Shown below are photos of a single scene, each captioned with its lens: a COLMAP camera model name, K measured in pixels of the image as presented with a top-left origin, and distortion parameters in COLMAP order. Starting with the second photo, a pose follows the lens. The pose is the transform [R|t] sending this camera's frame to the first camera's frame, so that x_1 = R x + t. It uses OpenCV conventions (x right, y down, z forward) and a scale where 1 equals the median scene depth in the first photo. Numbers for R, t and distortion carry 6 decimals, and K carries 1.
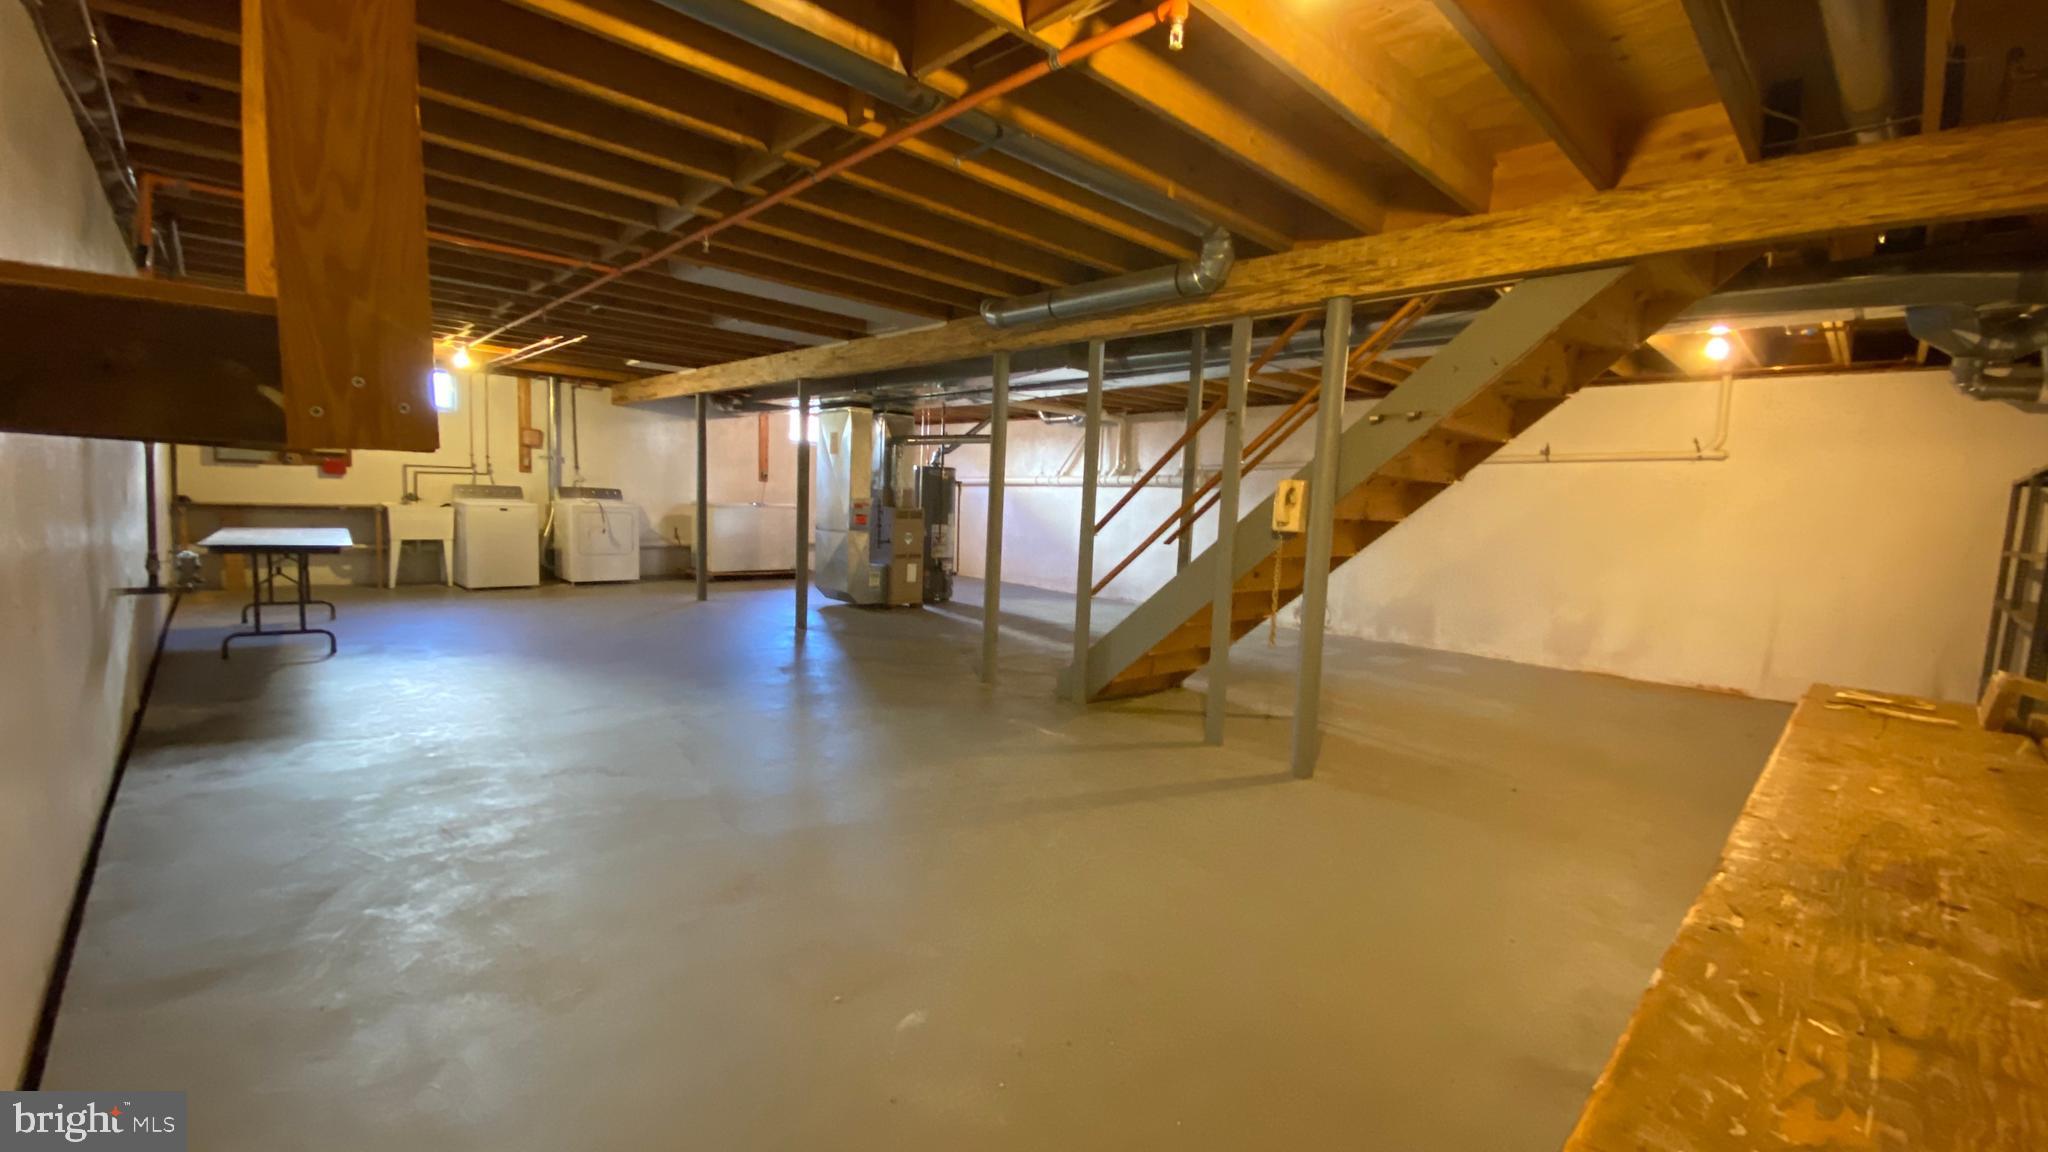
lens RADIAL K [[828.5, 0, 1019.2], [0, 828.5, 582.5], [0, 0, 1]] dist [0.001172, -0.008640]
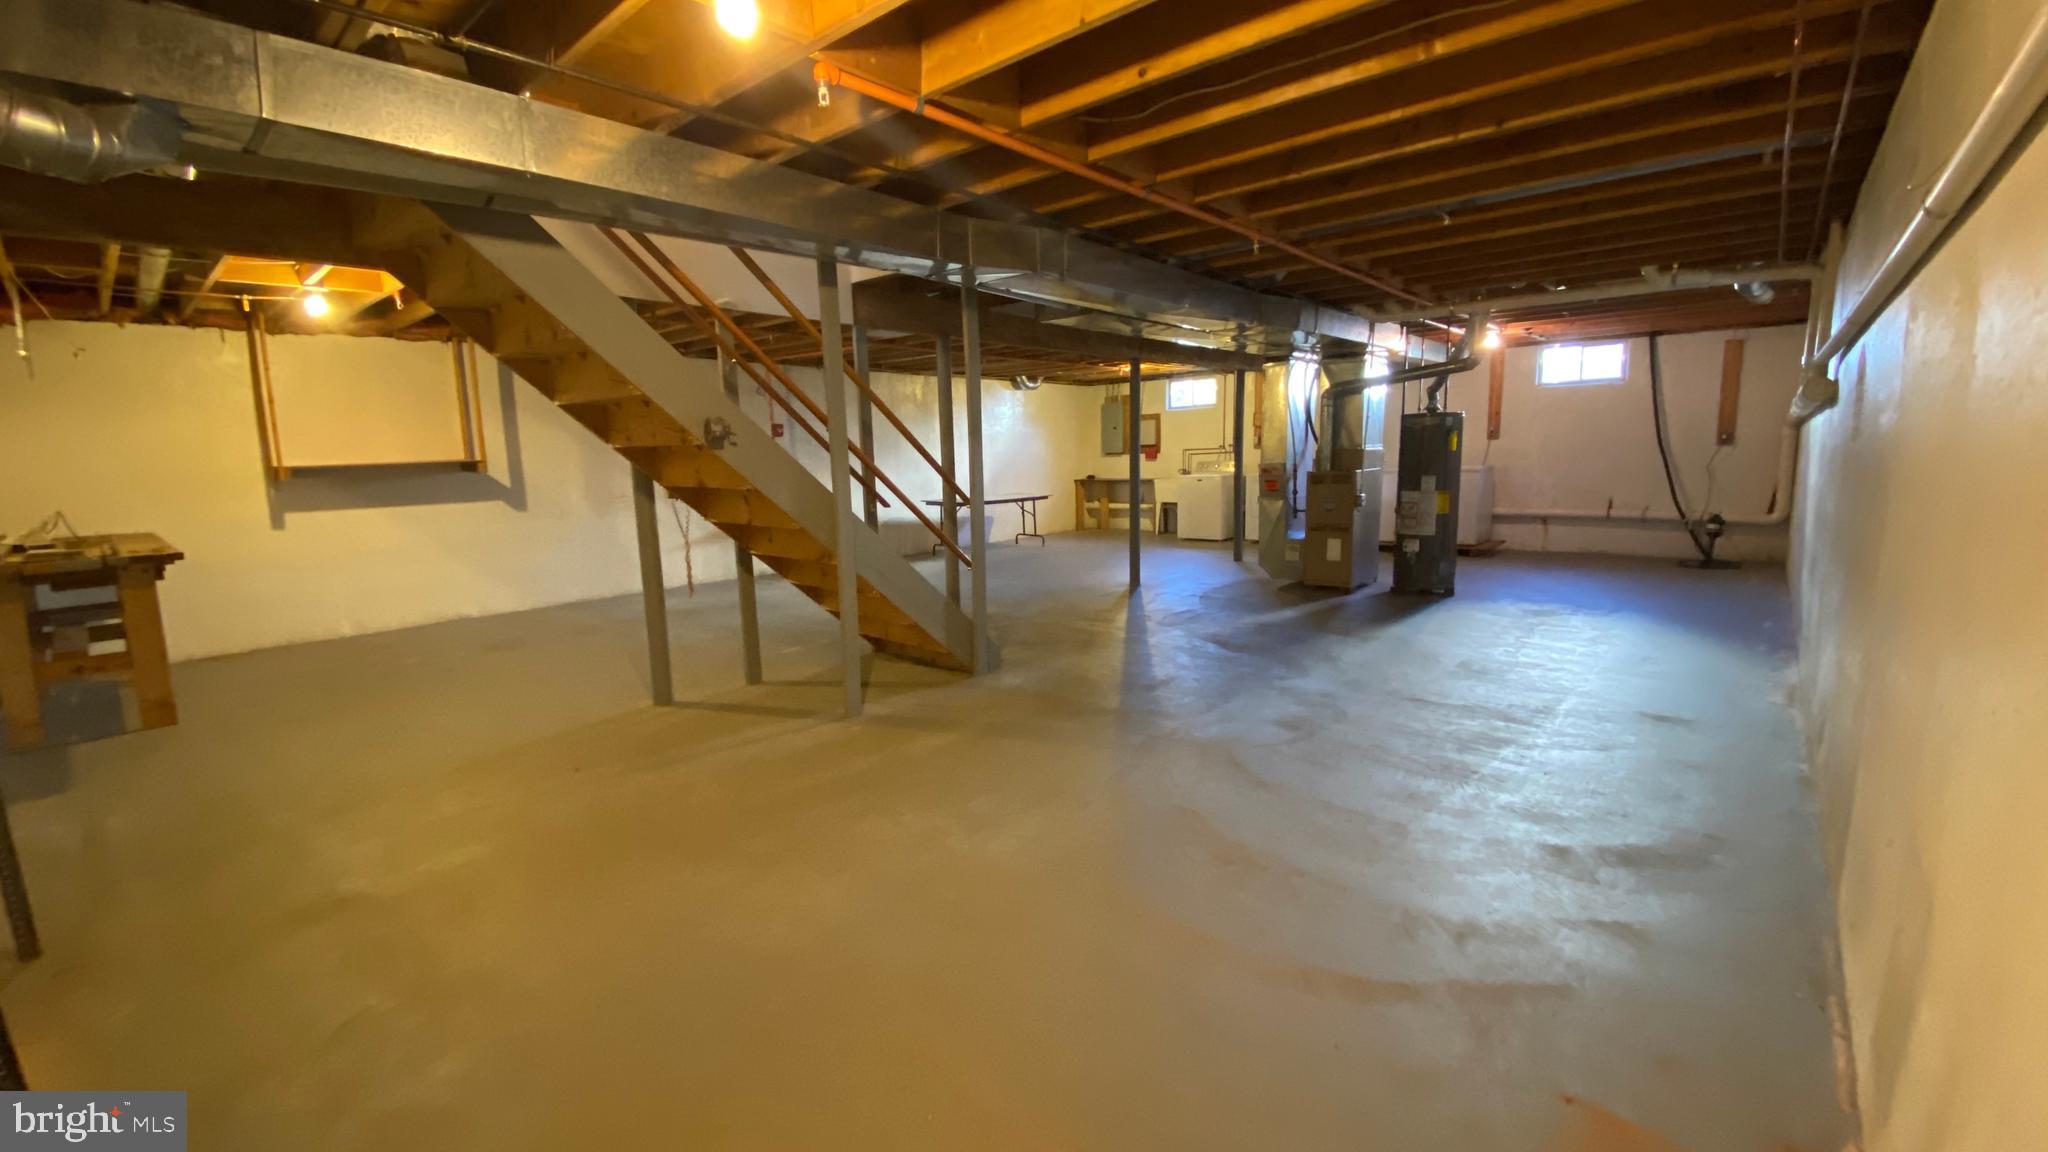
lens RADIAL K [[828.5, 0, 1019.2], [0, 828.5, 582.5], [0, 0, 1]] dist [0.001172, -0.008640]
pose [[0.080378, 0.108173, -0.990877, 1.295010], [-0.063368, 0.992637, 0.103225, -0.083454], [0.994748, 0.054493, 0.086641, 1.161545]]
